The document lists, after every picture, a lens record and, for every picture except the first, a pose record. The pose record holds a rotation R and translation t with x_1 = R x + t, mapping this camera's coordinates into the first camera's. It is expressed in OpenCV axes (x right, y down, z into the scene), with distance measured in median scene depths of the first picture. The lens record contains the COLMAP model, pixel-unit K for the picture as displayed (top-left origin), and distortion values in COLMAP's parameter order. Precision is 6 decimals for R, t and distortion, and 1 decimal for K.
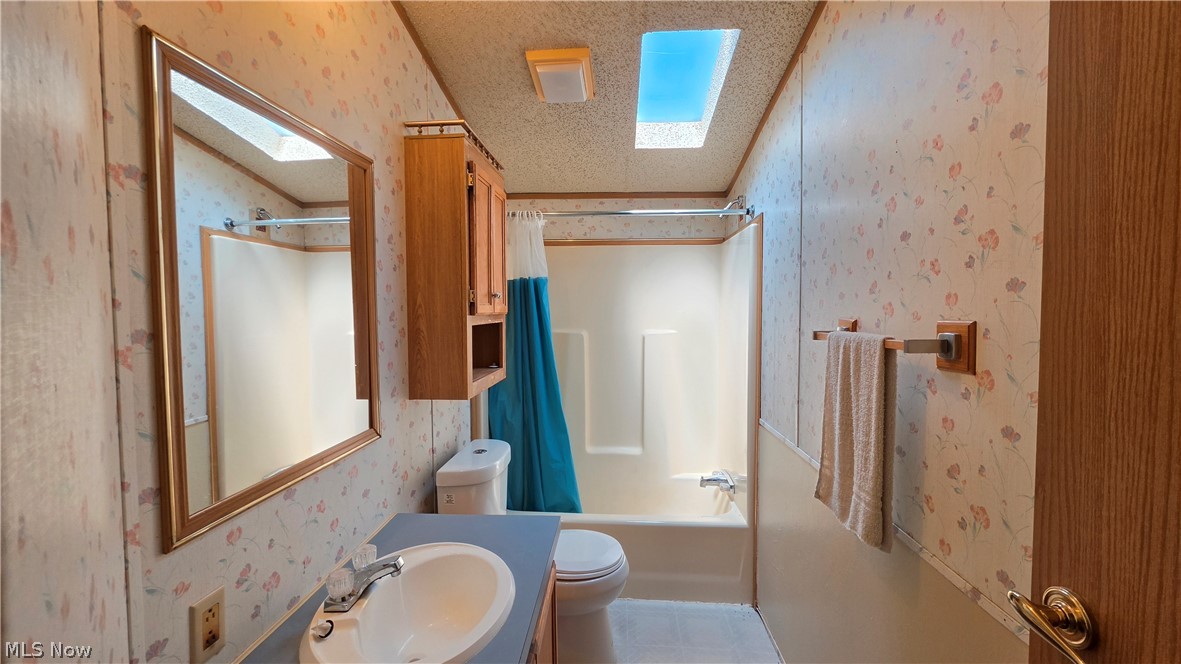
lens RADIAL K [[473.9, 0, 592.8], [0, 473.9, 329.9], [0, 0, 1]] dist [-0.002618, 0.000790]
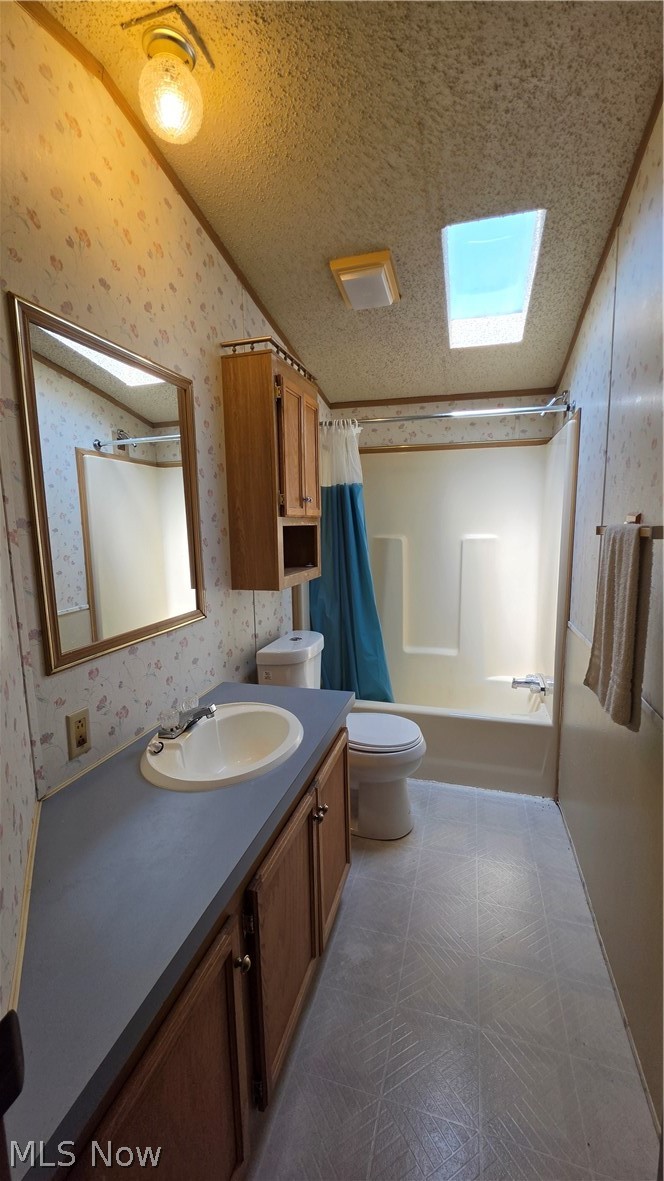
lens RADIAL K [[473.9, 0, 340.3], [0, 473.9, 591.7], [0, 0, 1]] dist [-0.002618, 0.000790]
pose [[0.977777, 0.021018, -0.208590, 0.111977], [0.000294, 0.994823, 0.101618, 0.030065], [0.209646, -0.099421, 0.972710, -0.081665]]
